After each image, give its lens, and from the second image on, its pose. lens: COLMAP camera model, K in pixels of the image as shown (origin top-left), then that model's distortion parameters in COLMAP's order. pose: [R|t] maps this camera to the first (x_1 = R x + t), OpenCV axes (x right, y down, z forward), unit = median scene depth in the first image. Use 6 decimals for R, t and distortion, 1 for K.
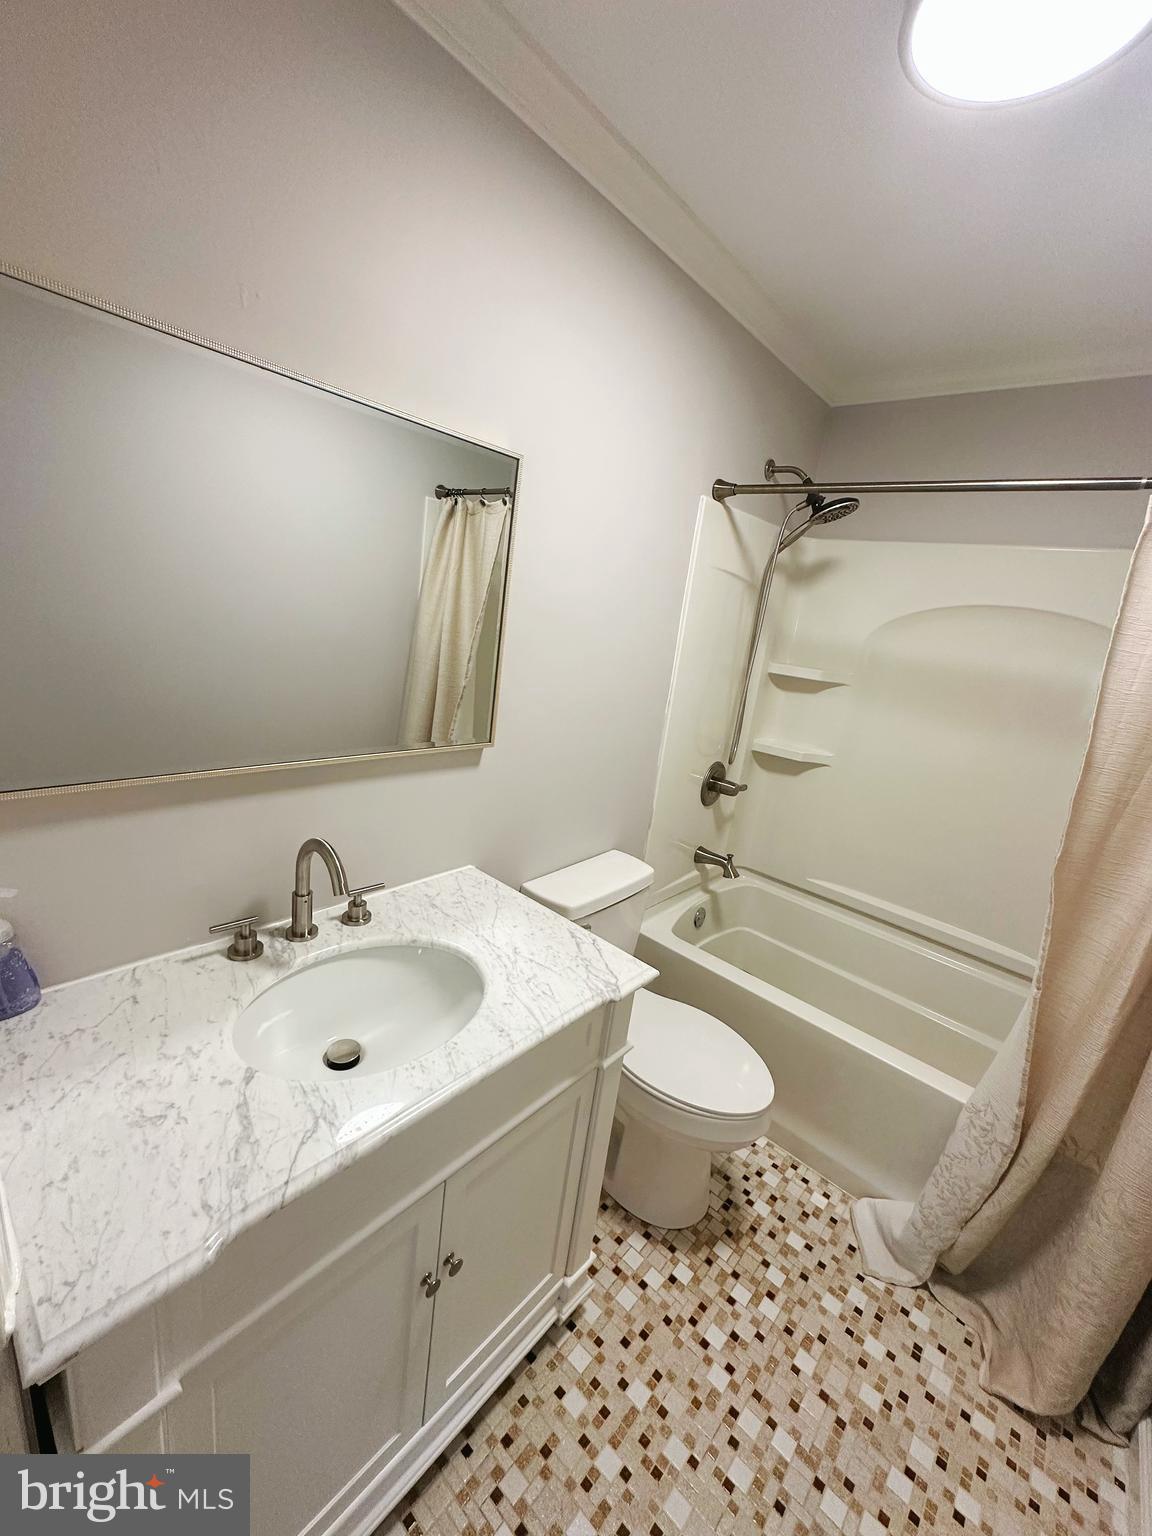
lens RADIAL K [[613.3, 0, 574.2], [0, 613.3, 767.7], [0, 0, 1]] dist [-0.001834, 0.000513]
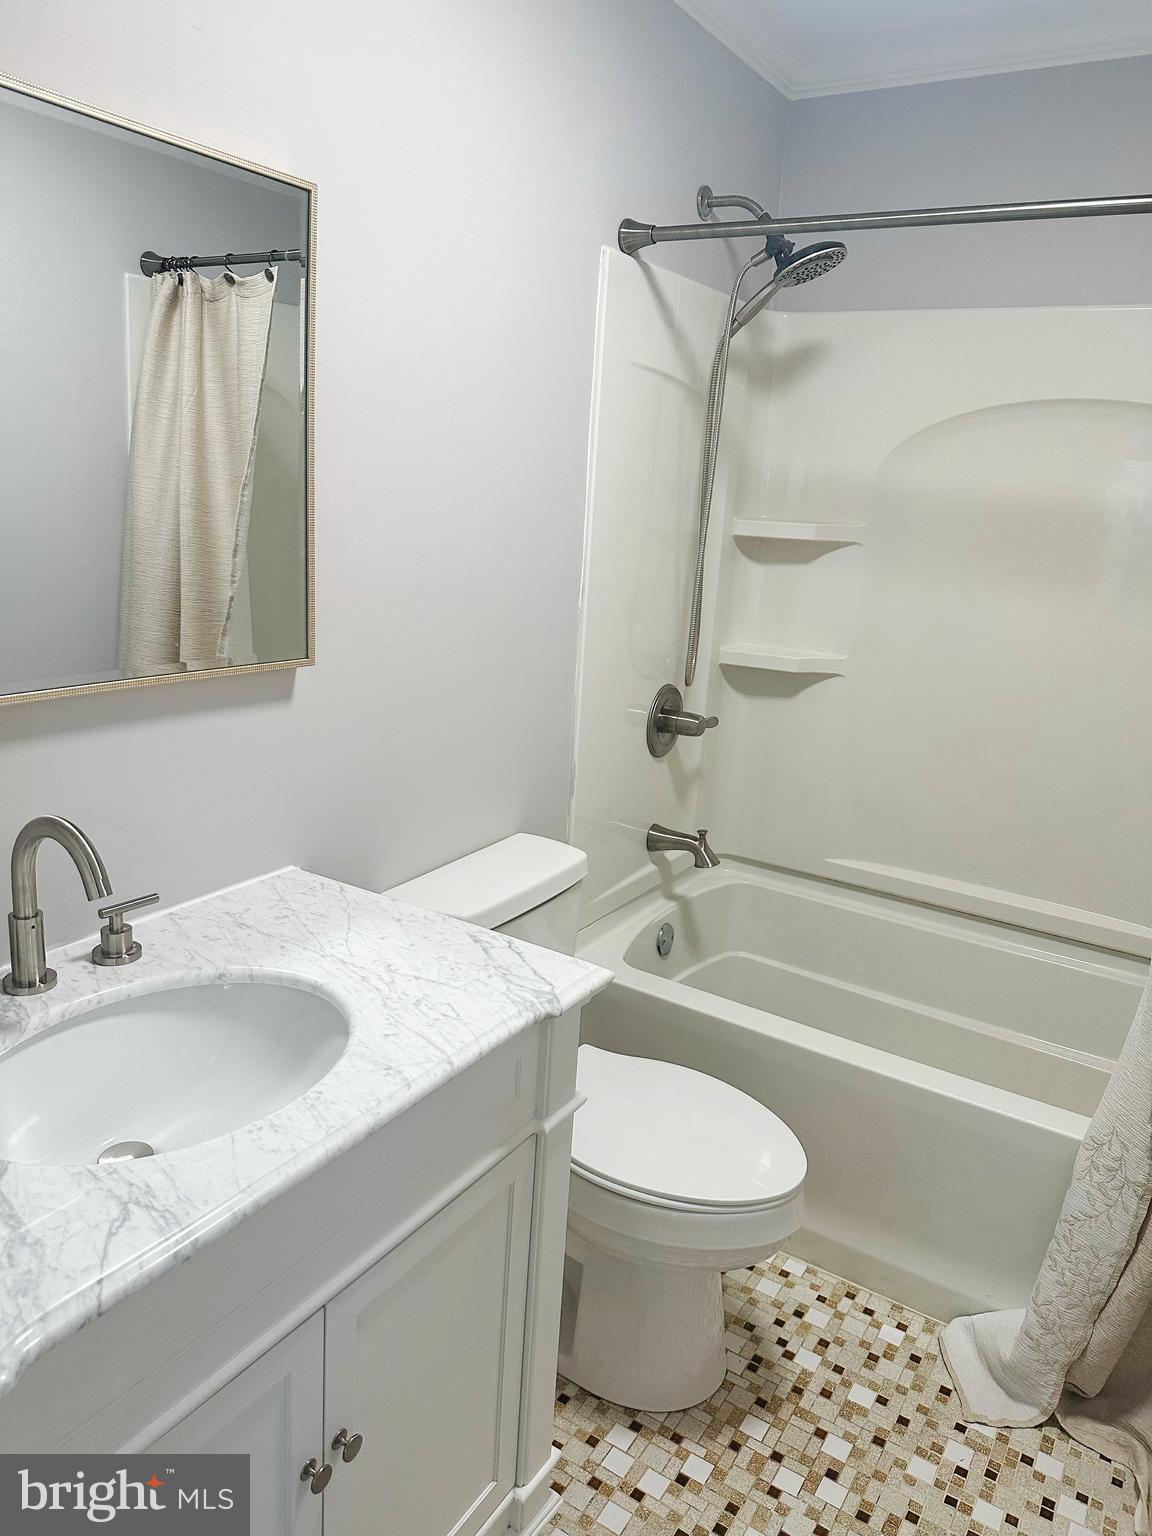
lens RADIAL K [[1082.3, 0, 570.1], [0, 1082.3, 762.4], [0, 0, 1]] dist [0.060863, -0.062793]
pose [[0.985335, -0.100998, 0.137529, -0.036817], [0.100310, 0.994885, 0.011946, 0.075955], [-0.138032, 0.002024, 0.990426, -0.116327]]
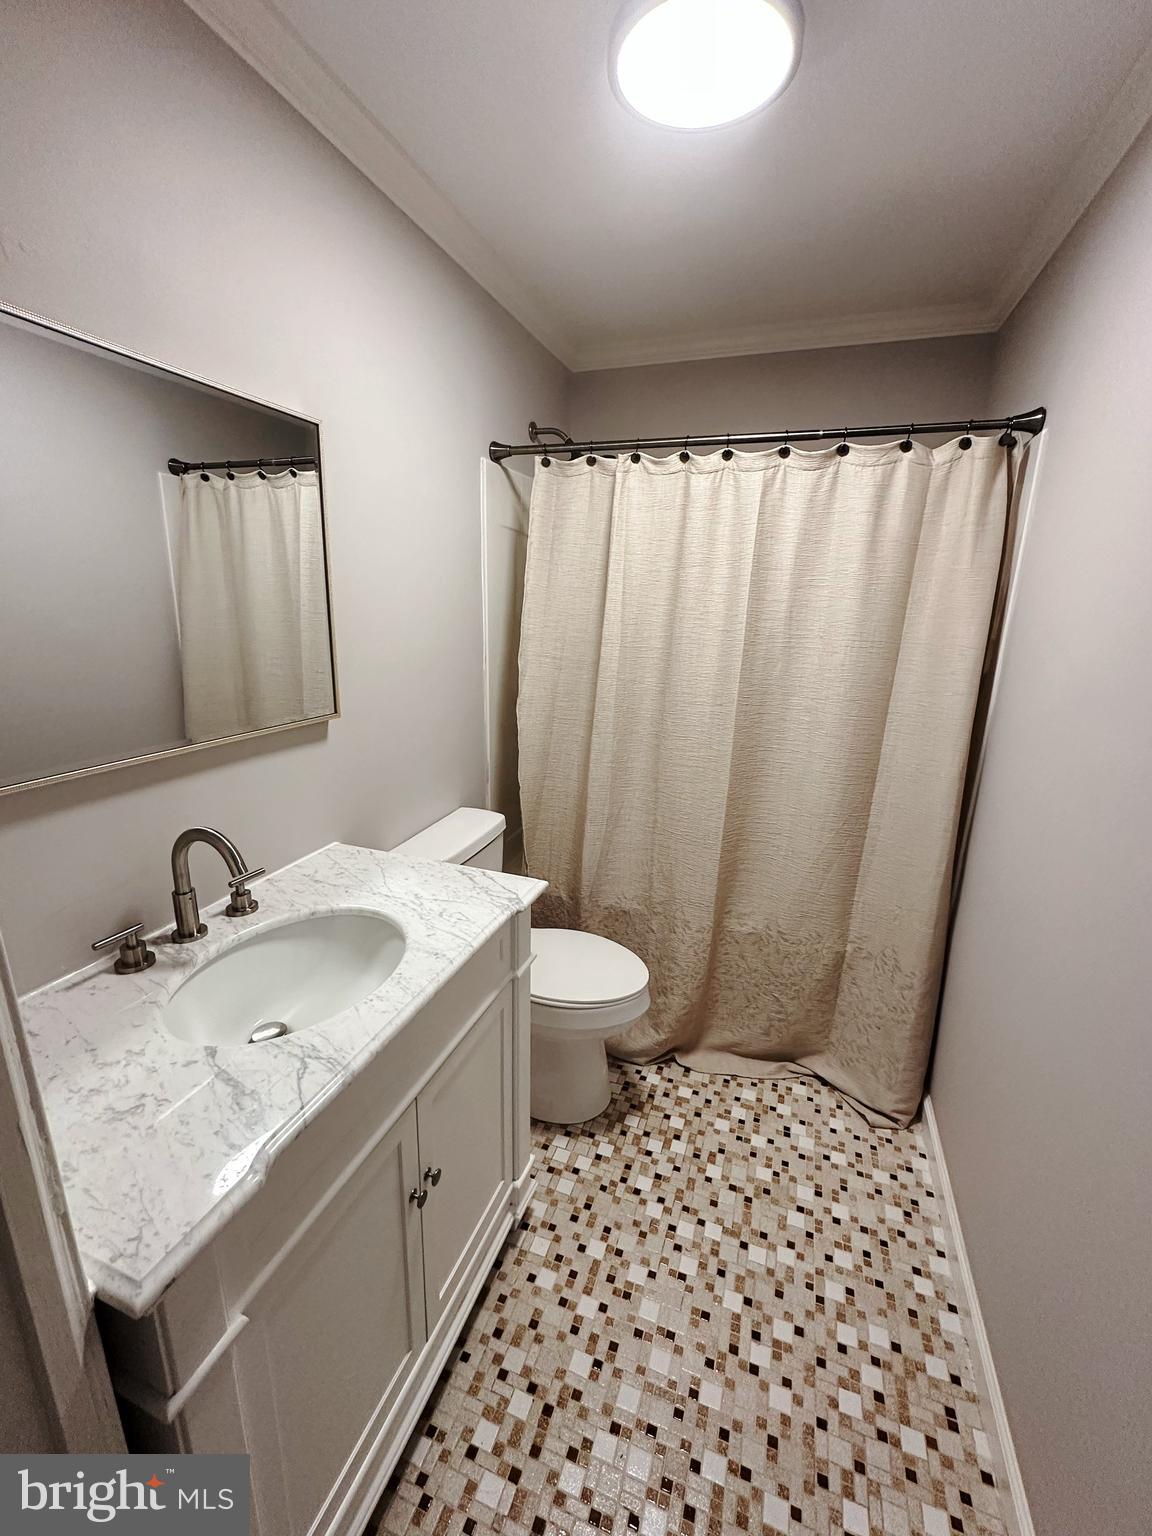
lens RADIAL K [[637.1, 0, 572.8], [0, 637.1, 766.1], [0, 0, 1]] dist [0.000049, 0.000295]
pose [[0.925985, -0.191948, 0.325128, -0.134000], [0.183389, 0.981382, 0.057081, 0.054239], [-0.330031, 0.006768, 0.943946, -0.104235]]
